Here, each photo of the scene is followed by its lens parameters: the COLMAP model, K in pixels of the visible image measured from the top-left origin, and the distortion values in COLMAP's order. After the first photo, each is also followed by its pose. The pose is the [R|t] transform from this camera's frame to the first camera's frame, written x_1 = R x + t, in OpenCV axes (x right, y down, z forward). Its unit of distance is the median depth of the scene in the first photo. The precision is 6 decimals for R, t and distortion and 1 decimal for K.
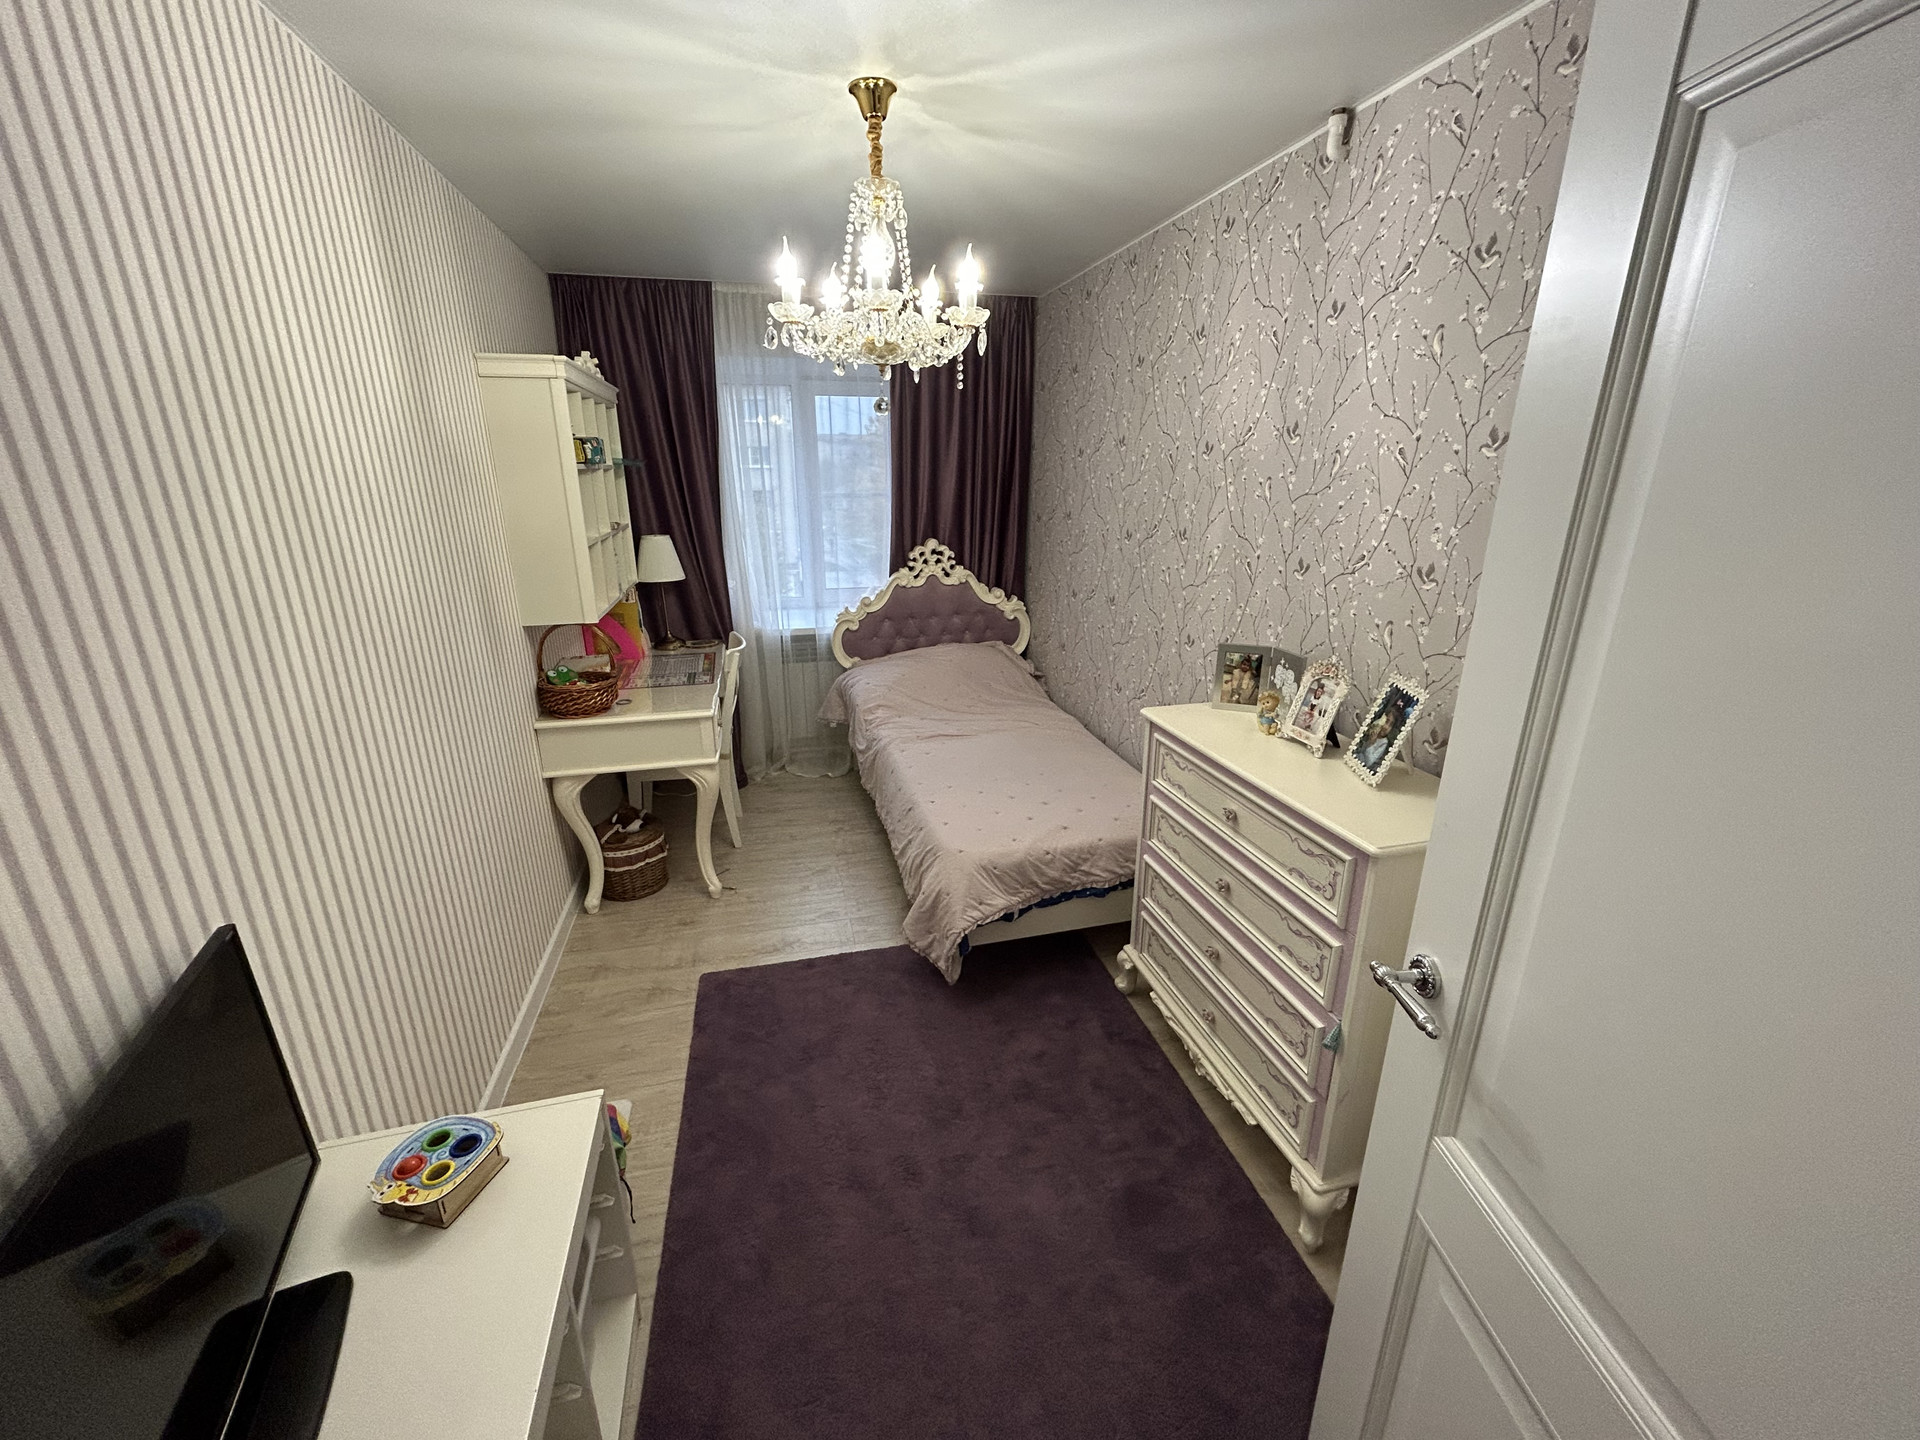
lens RADIAL K [[772.1, 0, 962.3], [0, 772.1, 715.3], [0, 0, 1]] dist [-0.003189, 0.000198]
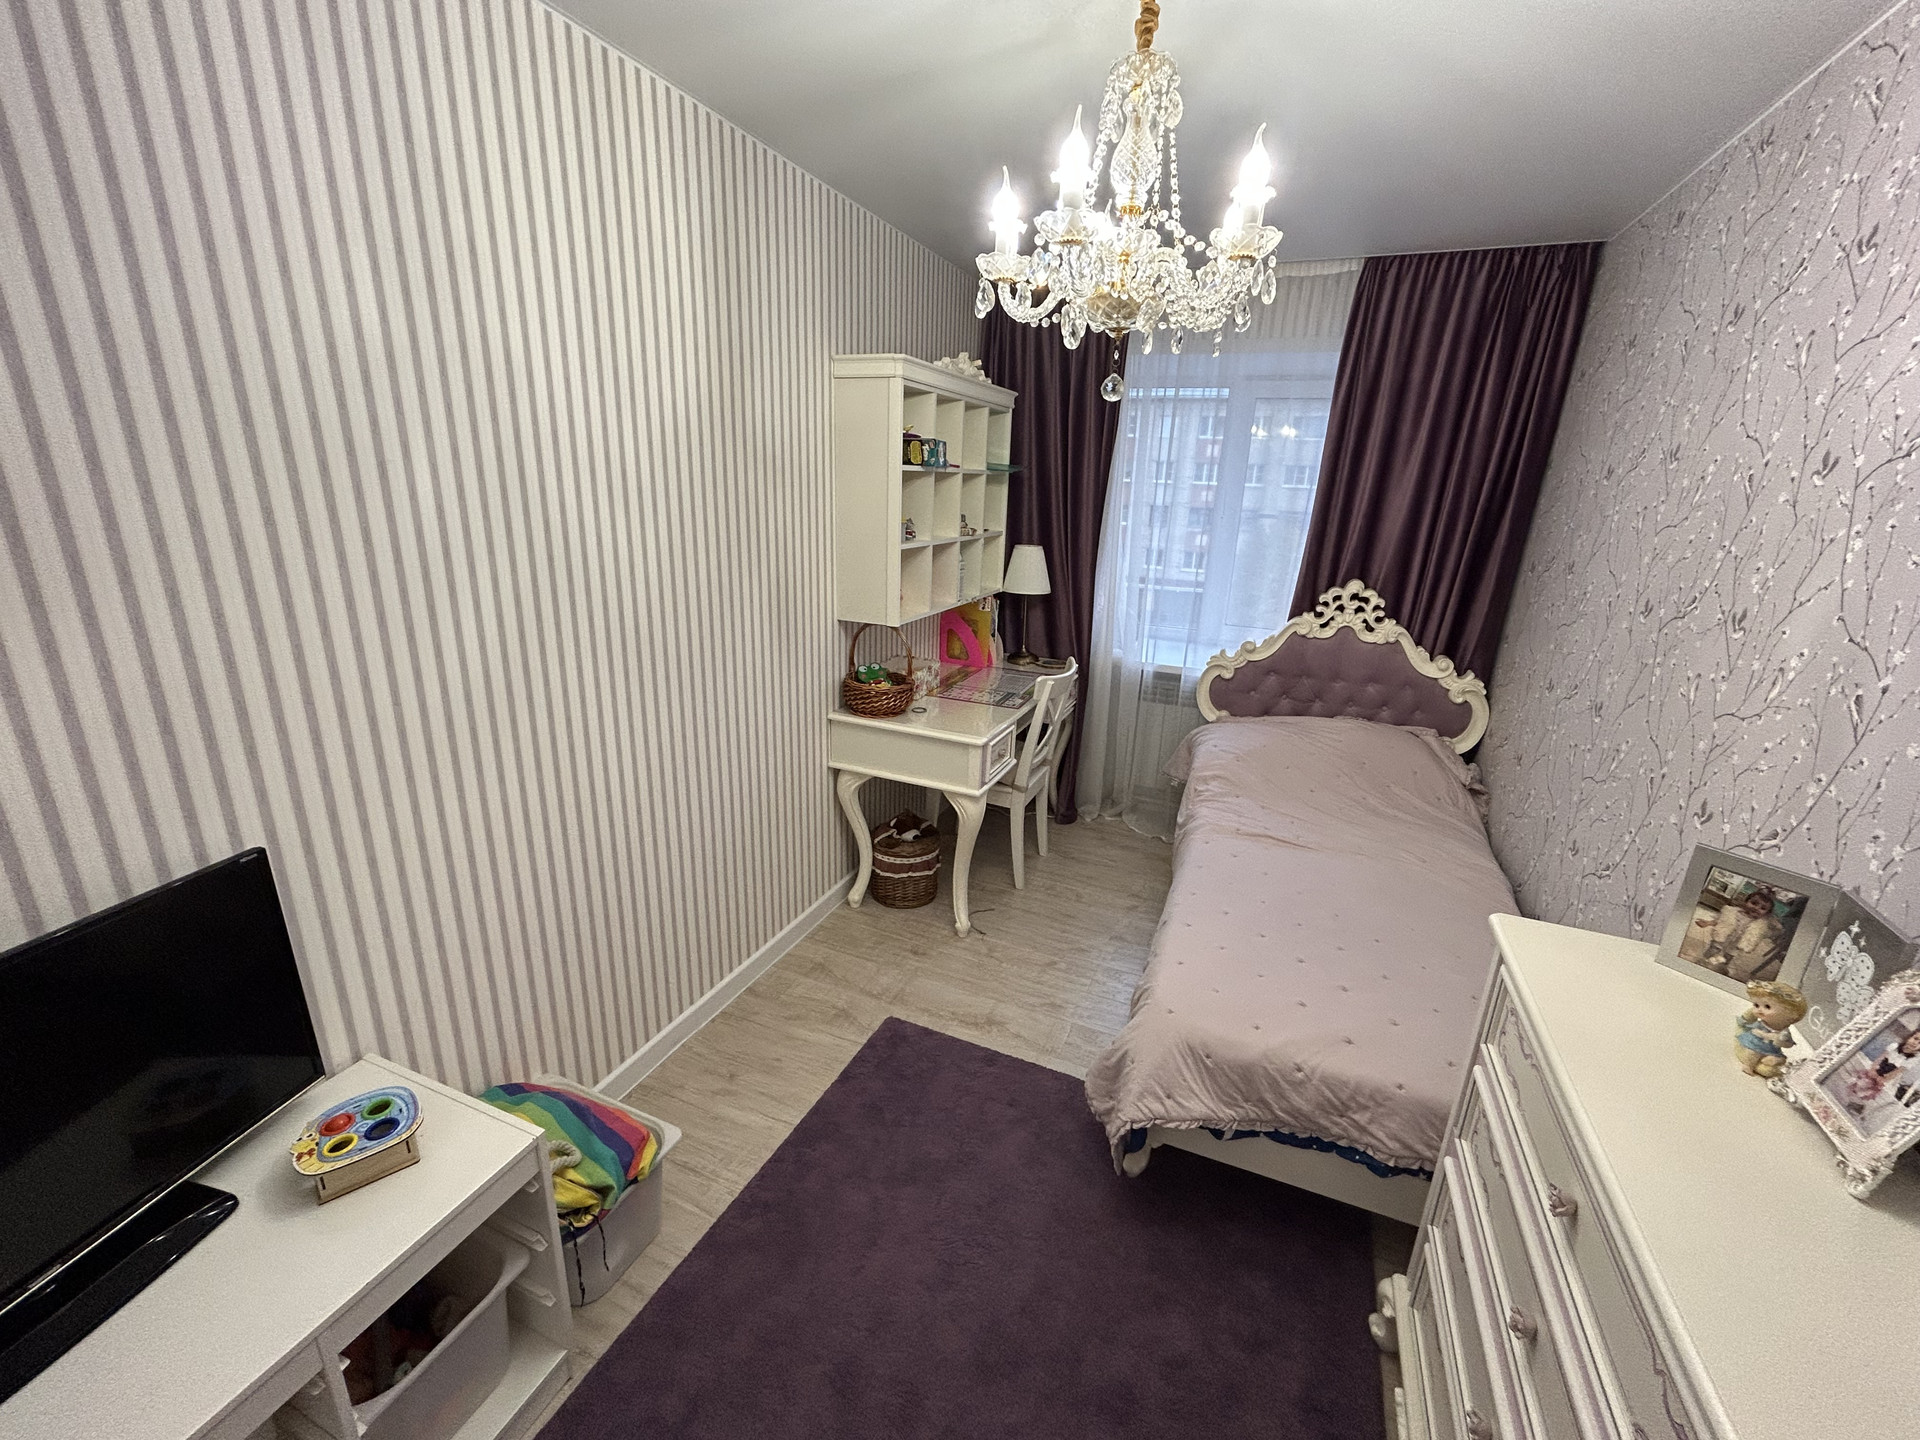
lens RADIAL K [[772.1, 0, 972.3], [0, 772.1, 716.8], [0, 0, 1]] dist [-0.003189, 0.000198]
pose [[0.794029, 0.208867, -0.570870, 0.187310], [-0.220177, 0.974168, 0.050178, -0.078665], [0.566604, 0.085850, 0.819506, 0.260842]]
